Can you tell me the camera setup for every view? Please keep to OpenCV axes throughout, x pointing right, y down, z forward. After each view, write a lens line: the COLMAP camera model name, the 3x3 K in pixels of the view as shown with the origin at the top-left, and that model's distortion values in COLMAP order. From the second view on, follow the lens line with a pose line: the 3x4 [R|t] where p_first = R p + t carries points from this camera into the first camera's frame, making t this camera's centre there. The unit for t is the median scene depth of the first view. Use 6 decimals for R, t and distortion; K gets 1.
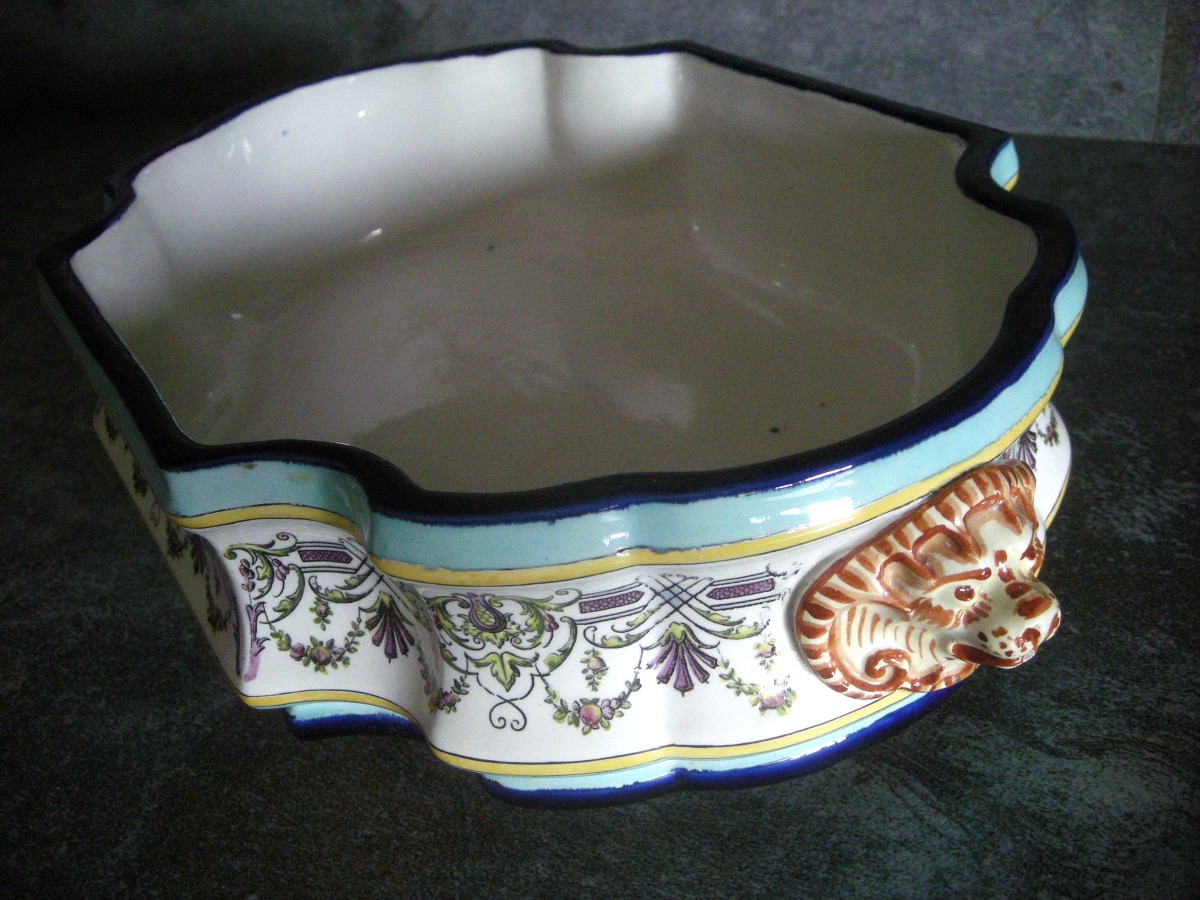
lens RADIAL K [[1216.0, 0, 624.7], [0, 1216.0, 471.5], [0, 0, 1]] dist [-0.195205, 0.132302]
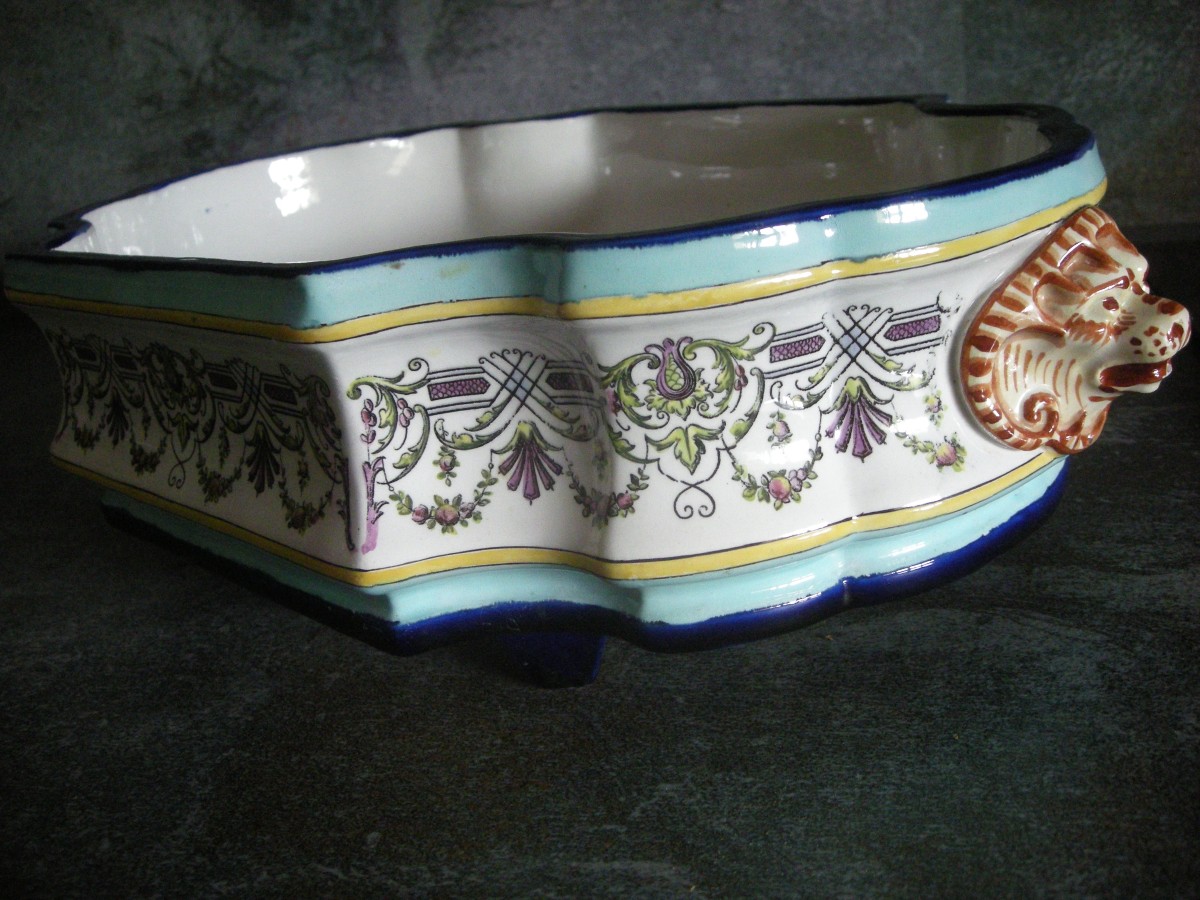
lens RADIAL K [[1216.0, 0, 624.7], [0, 1216.0, 471.5], [0, 0, 1]] dist [-0.195205, 0.132302]
pose [[0.969625, -0.088759, 0.227923, -0.367418], [0.145198, 0.958759, -0.244334, 0.407513], [-0.196836, 0.270007, 0.942524, 0.111624]]
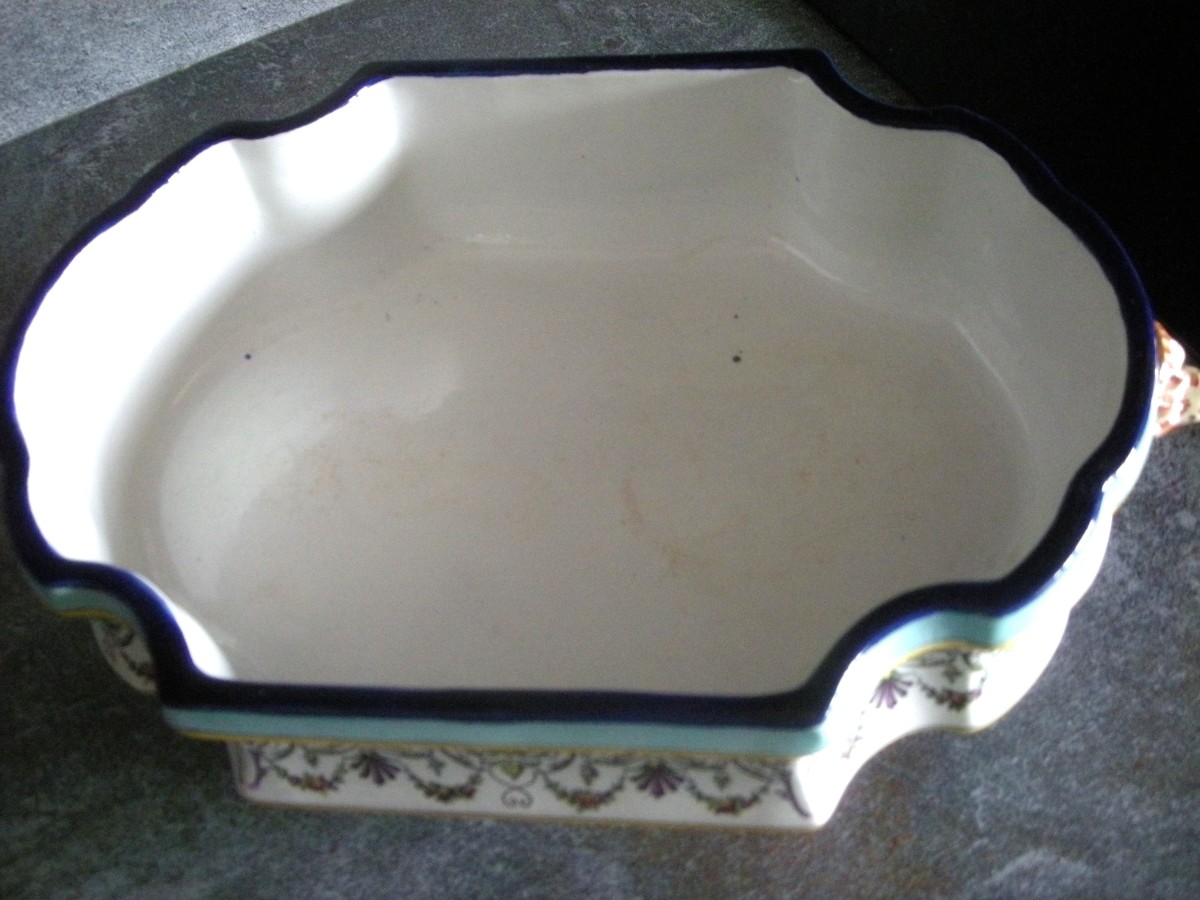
lens RADIAL K [[1216.0, 0, 624.7], [0, 1216.0, 471.5], [0, 0, 1]] dist [-0.195205, 0.132302]
pose [[0.617505, -0.611315, 0.494956, -0.896795], [0.468762, 0.791319, 0.392525, -0.701817], [-0.631625, -0.010370, 0.775205, 0.250635]]
